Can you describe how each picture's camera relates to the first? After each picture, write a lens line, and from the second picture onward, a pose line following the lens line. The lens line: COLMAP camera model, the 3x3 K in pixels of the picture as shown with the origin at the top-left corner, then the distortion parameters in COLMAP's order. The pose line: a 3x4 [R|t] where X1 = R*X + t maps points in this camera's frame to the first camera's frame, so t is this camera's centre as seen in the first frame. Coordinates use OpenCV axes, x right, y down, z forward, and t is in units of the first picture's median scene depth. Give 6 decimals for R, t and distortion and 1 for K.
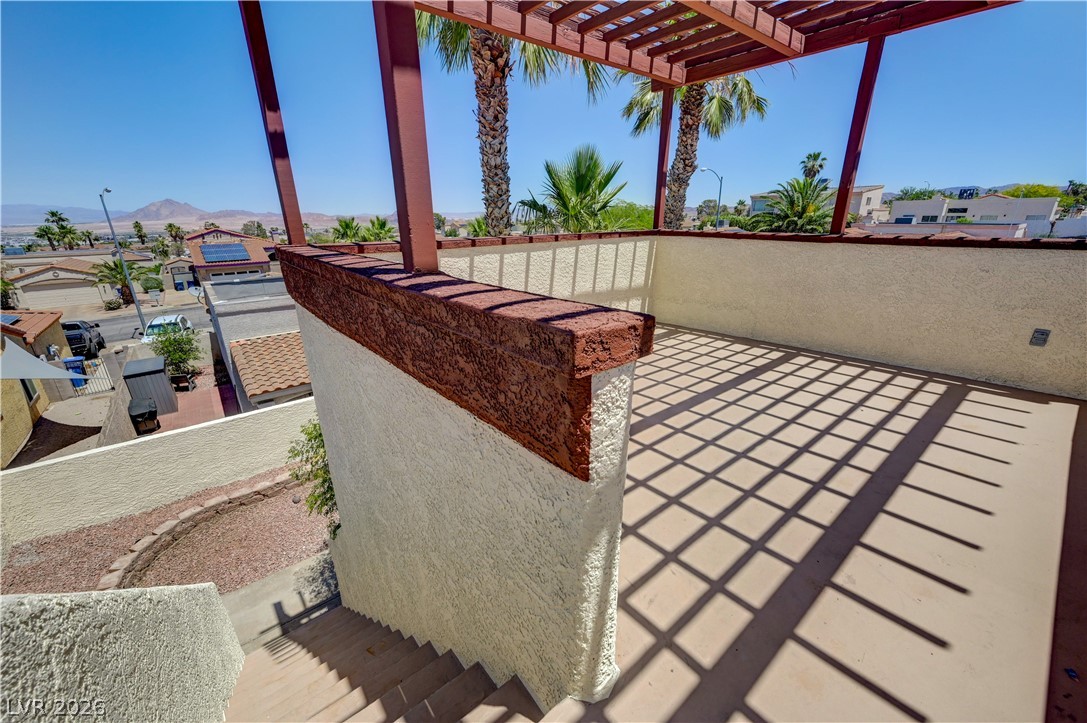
lens RADIAL K [[432.0, 0, 550.1], [0, 432.0, 358.3], [0, 0, 1]] dist [-0.001555, -0.000131]
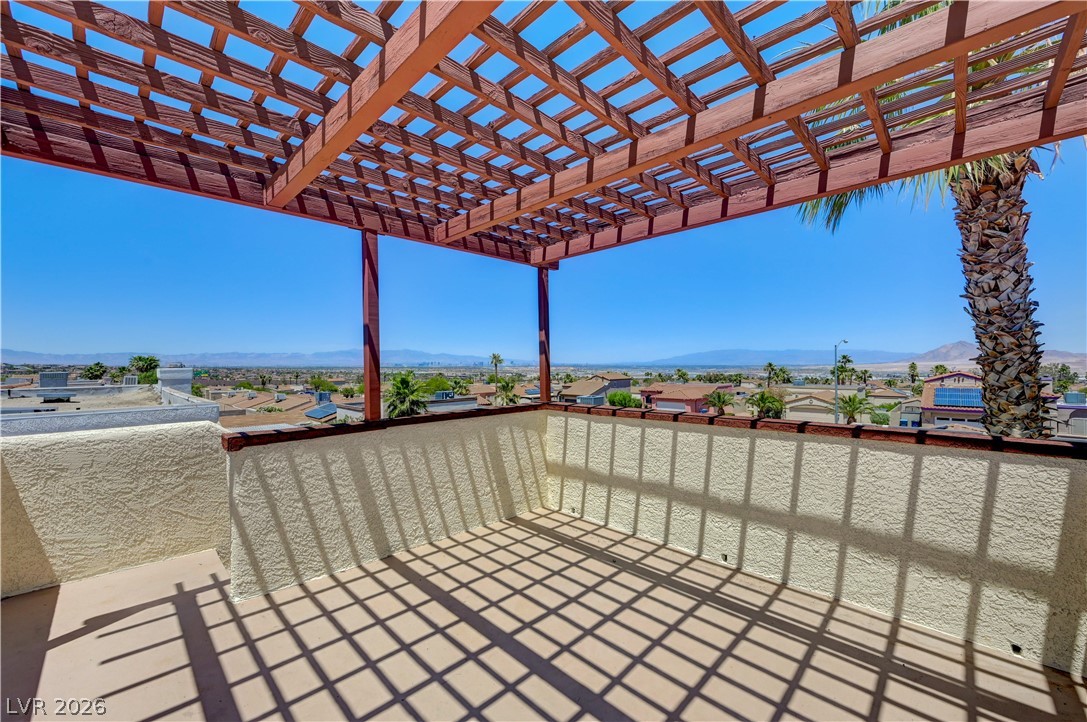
lens RADIAL K [[427.9, 0, 548.7], [0, 427.9, 363.9], [0, 0, 1]] dist [-0.001688, 0.000141]
pose [[0.105429, 0.011582, -0.994359, 0.425169], [-0.307336, 0.951358, -0.021505, -0.149795], [0.945743, 0.307870, 0.103860, 0.326153]]
